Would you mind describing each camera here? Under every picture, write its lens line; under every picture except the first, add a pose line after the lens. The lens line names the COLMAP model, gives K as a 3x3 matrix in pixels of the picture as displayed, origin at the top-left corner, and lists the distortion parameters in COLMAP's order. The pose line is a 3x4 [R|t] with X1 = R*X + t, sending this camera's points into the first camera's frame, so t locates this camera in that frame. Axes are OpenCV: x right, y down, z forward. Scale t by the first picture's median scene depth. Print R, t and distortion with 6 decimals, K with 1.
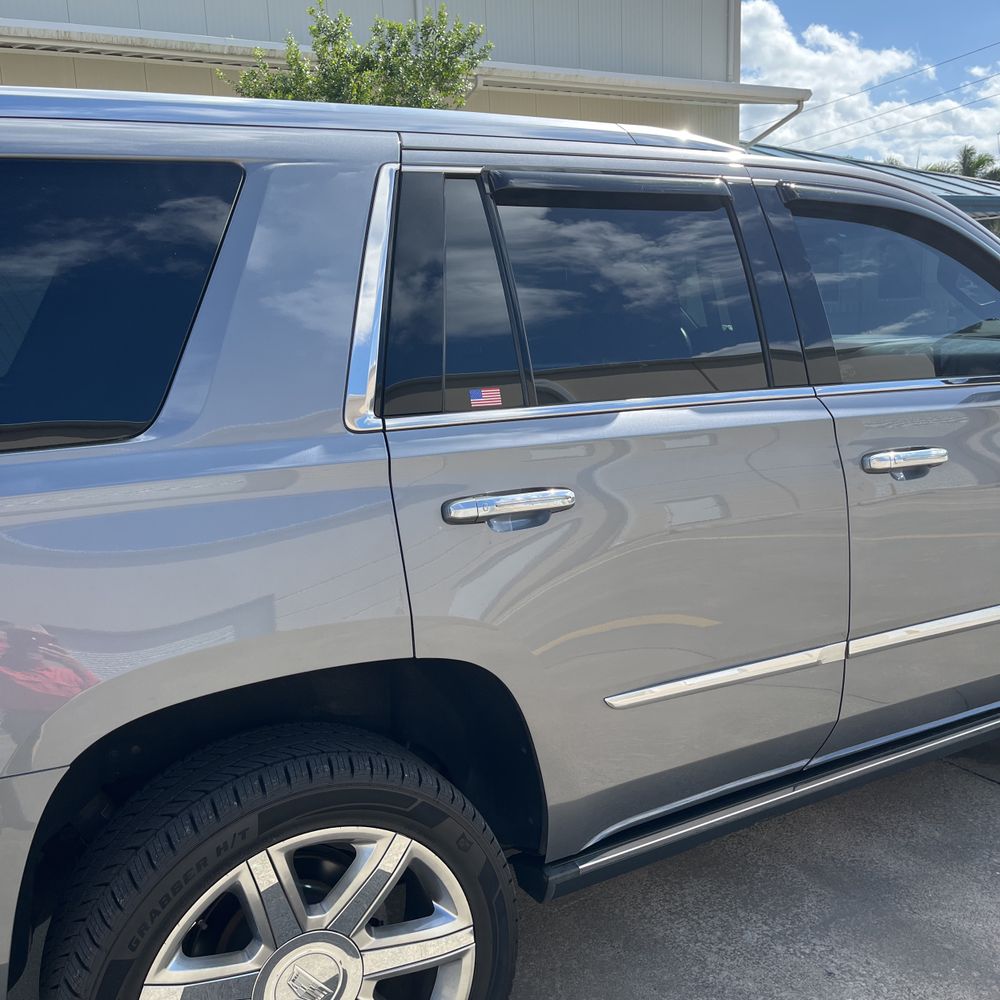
lens RADIAL K [[1017.8, 0, 500.0], [0, 1017.8, 500.0], [0, 0, 1]] dist [0.121725, -0.212183]
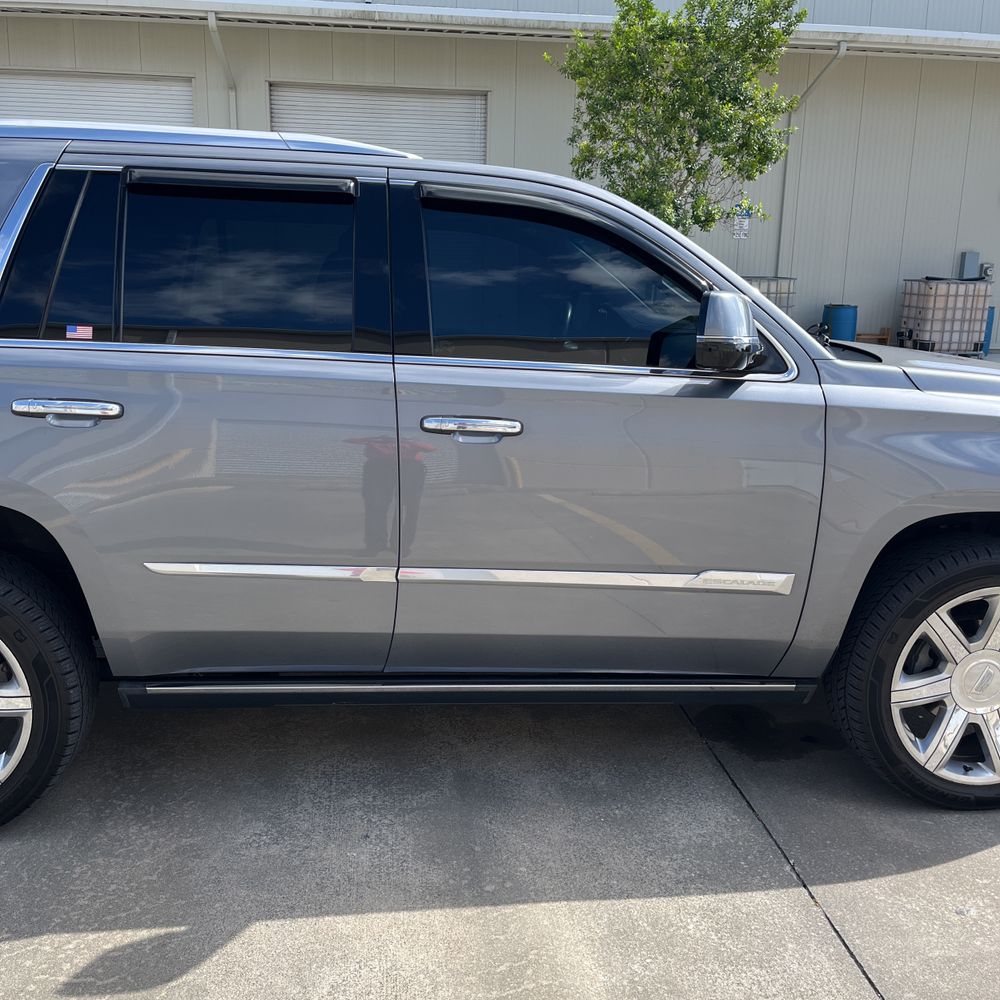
lens RADIAL K [[1030.7, 0, 490.7], [0, 1030.7, 501.4], [0, 0, 1]] dist [0.036943, -0.037369]
pose [[0.906299, 0.146824, -0.396313, 0.581155], [-0.134639, 0.989163, 0.058565, -0.016174], [0.400617, 0.000281, 0.916245, -0.039106]]
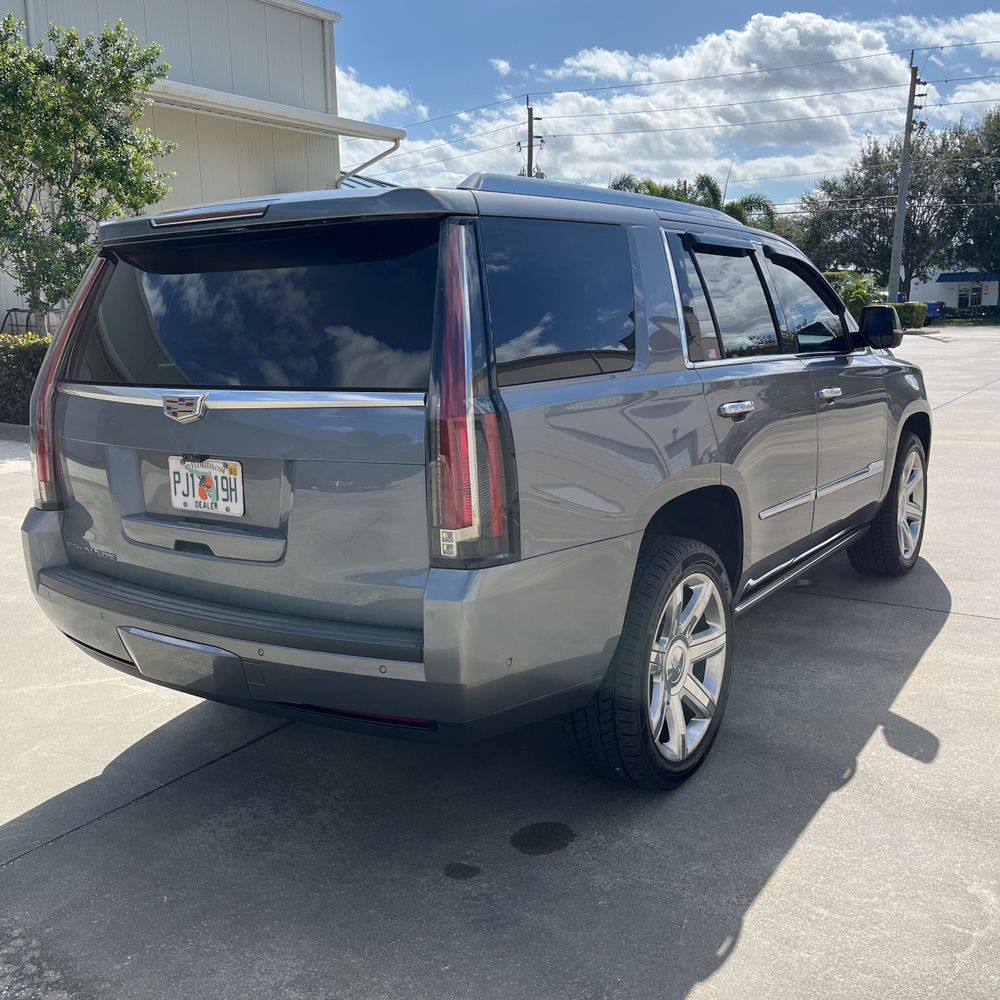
lens RADIAL K [[1025.6, 0, 500.0], [0, 1025.6, 500.0], [0, 0, 1]] dist [0.005863, -0.003736]
pose [[0.895657, -0.054798, 0.441356, -0.643386], [0.060350, 0.998176, 0.001462, 0.077496], [-0.440631, 0.025326, 0.897331, -0.266984]]
